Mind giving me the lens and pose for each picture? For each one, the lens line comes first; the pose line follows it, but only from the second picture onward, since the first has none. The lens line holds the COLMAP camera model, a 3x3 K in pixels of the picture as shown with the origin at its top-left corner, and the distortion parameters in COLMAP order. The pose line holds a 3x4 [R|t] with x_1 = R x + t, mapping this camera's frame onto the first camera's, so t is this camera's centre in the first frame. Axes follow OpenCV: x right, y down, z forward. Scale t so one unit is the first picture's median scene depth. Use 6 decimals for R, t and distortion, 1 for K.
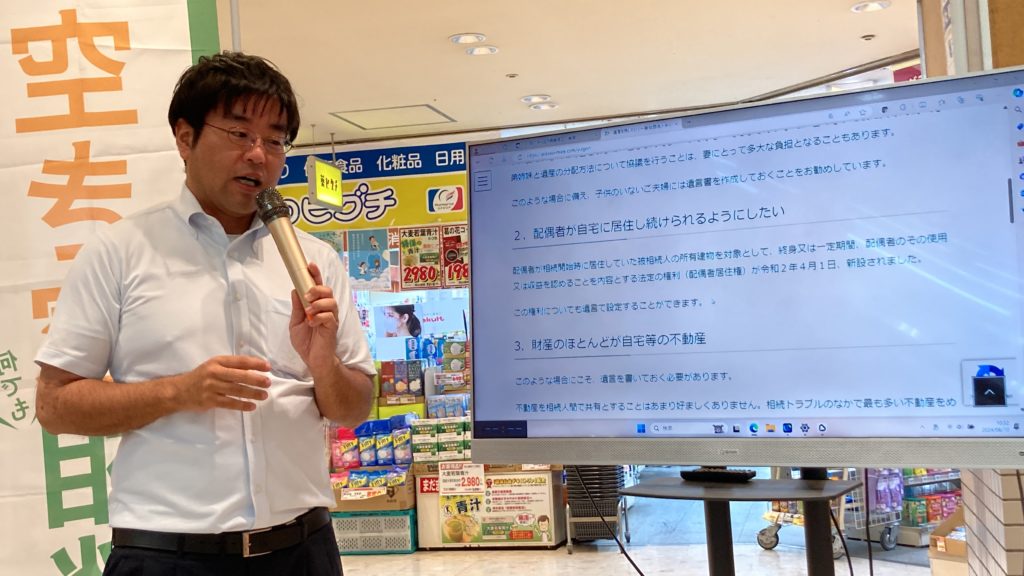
lens RADIAL K [[1355.9, 0, 512.4], [0, 1355.9, 287.0], [0, 0, 1]] dist [-0.022919, 0.000000]
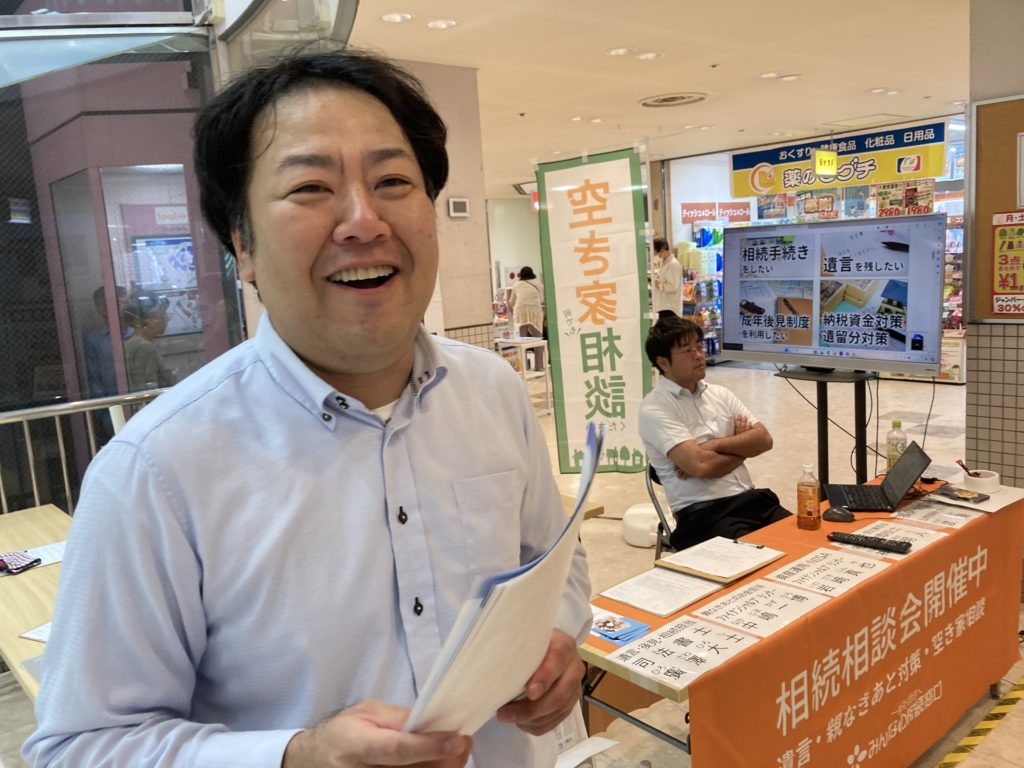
lens RADIAL K [[850.0, 0, 511.3], [0, 850.0, 383.2], [0, 0, 1]] dist [-0.001754, 0.000346]
pose [[0.845977, 0.070836, -0.528493, 0.111785], [0.044179, 0.978417, 0.201861, -0.039118], [0.531385, -0.194119, 0.824589, -0.129131]]
